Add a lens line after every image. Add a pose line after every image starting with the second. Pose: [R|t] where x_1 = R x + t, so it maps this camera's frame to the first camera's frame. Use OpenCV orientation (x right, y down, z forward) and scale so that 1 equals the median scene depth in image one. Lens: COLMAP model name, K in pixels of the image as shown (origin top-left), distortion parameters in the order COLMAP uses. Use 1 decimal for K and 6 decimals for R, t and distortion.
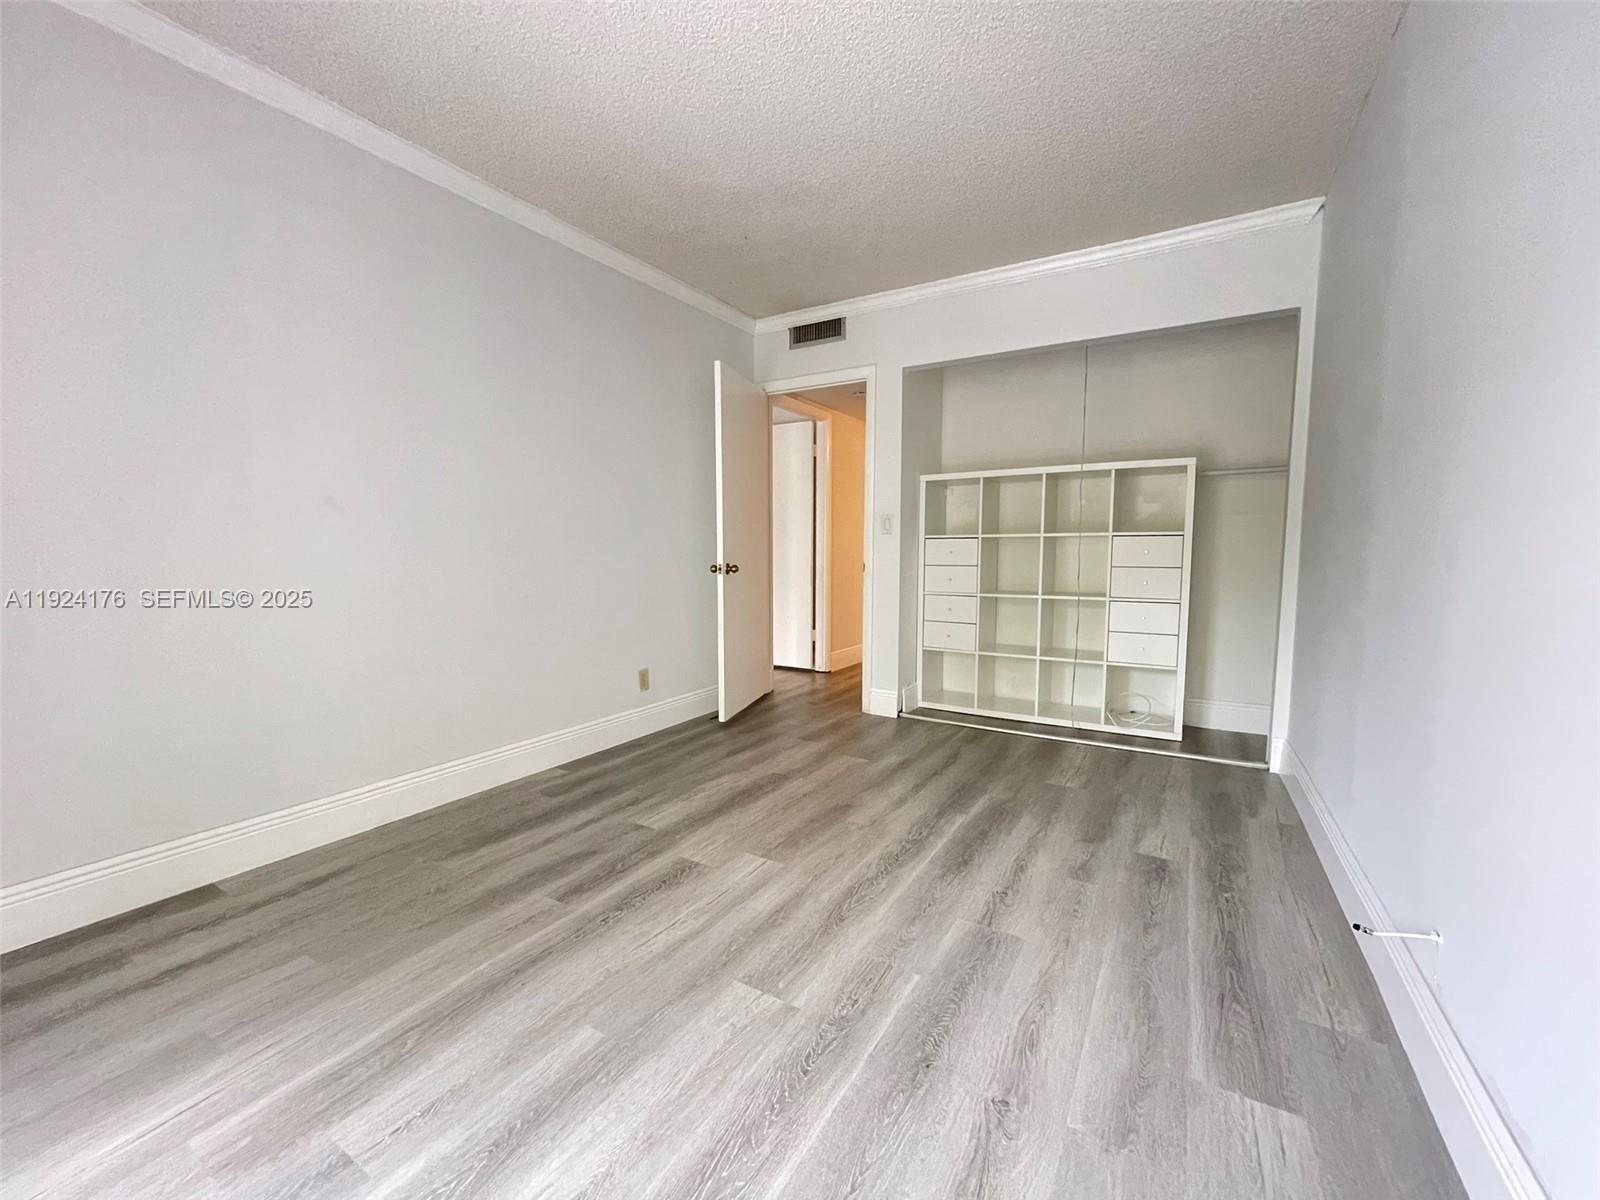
lens RADIAL K [[644.9, 0, 801.5], [0, 644.9, 601.5], [0, 0, 1]] dist [-0.000964, 0.000229]
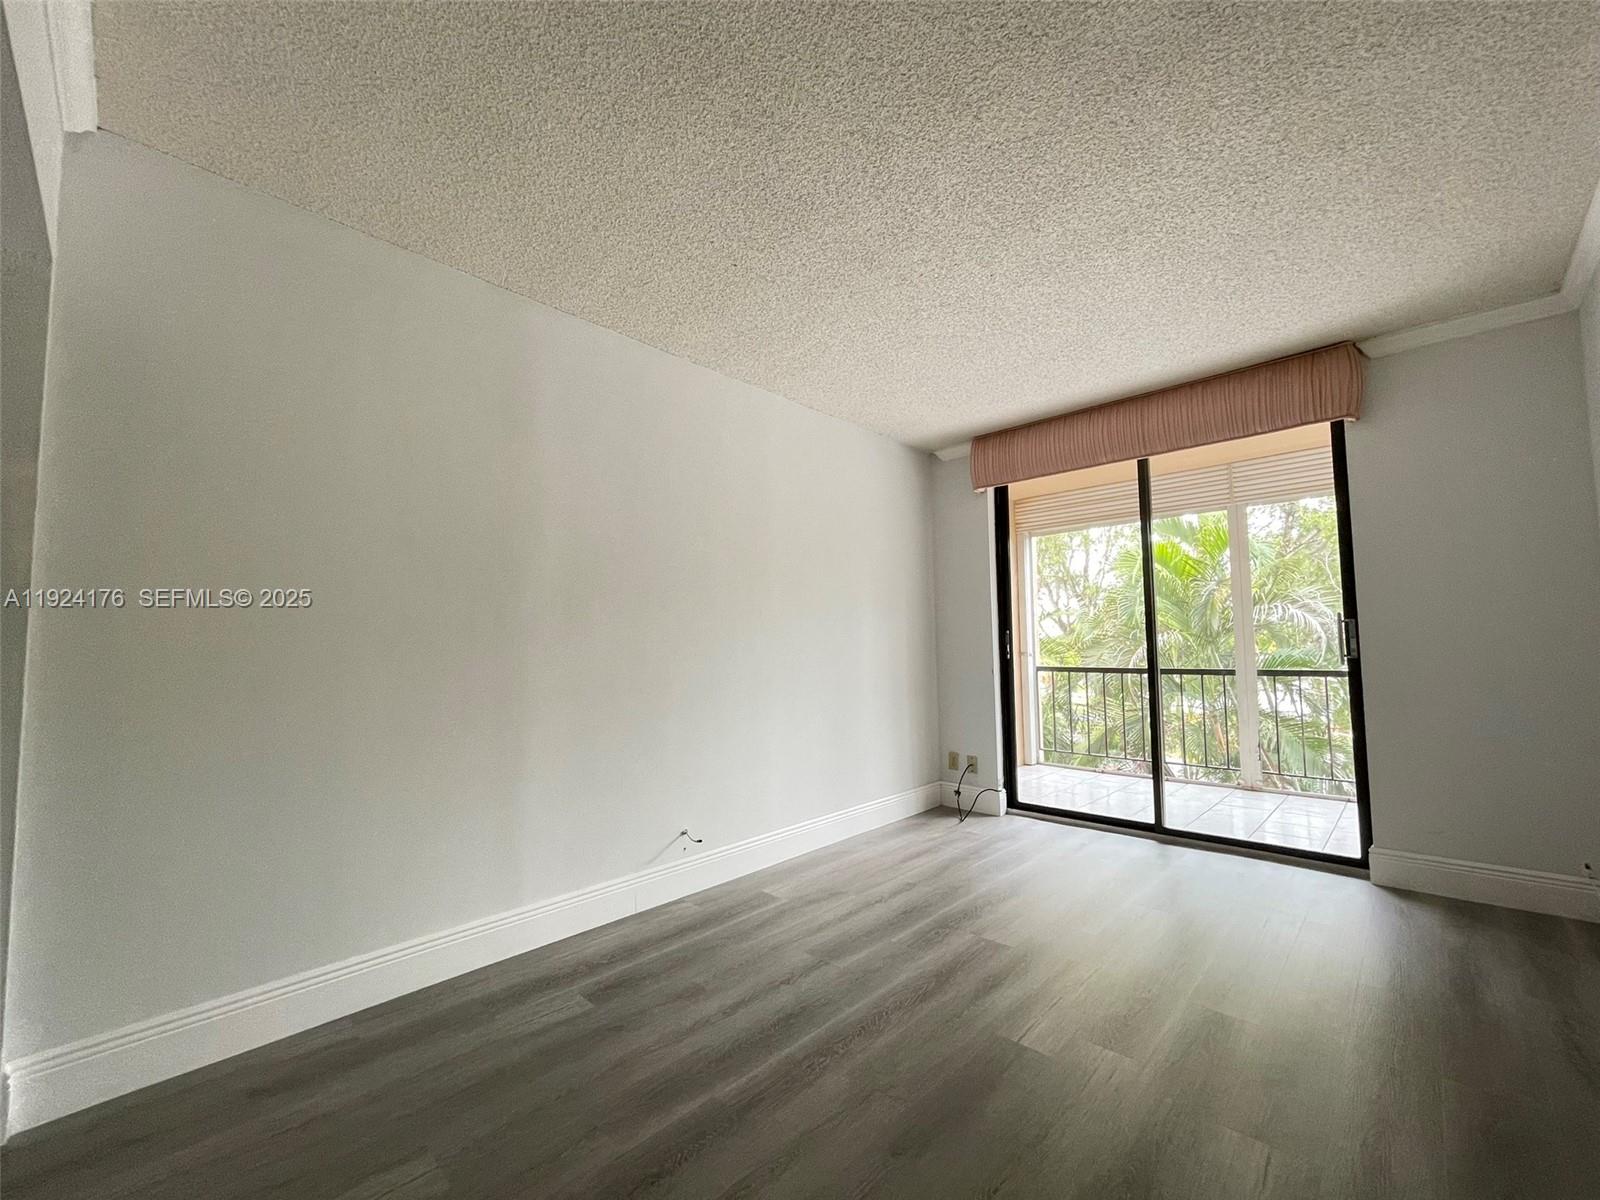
lens RADIAL K [[644.9, 0, 797.8], [0, 644.9, 602.6], [0, 0, 1]] dist [-0.000964, 0.000229]
pose [[-0.973311, 0.026078, 0.228005, 0.019668], [0.029406, 0.999505, 0.011213, -0.195684], [-0.227599, 0.017619, -0.973596, 1.912965]]
